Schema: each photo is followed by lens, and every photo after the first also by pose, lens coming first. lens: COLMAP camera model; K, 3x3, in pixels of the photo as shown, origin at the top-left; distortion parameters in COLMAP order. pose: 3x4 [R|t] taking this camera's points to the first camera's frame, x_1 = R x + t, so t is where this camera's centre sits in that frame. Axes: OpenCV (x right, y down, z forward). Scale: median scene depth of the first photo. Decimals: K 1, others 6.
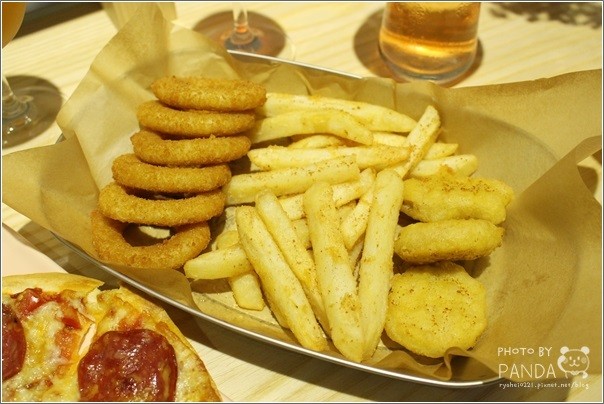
lens RADIAL K [[663.7, 0, 302.0], [0, 663.7, 202.0], [0, 0, 1]] dist [-0.151828, 0.001796]
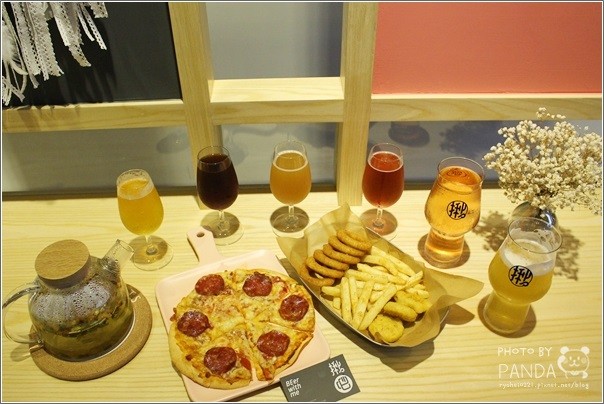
lens RADIAL K [[508.4, 0, 302.0], [0, 508.4, 202.0], [0, 0, 1]] dist [-0.000013, -0.000010]
pose [[0.879228, 0.313774, -0.358475, 0.469745], [-0.375948, 0.919155, -0.117545, 0.036854], [0.292611, 0.238117, 0.926109, -1.369825]]
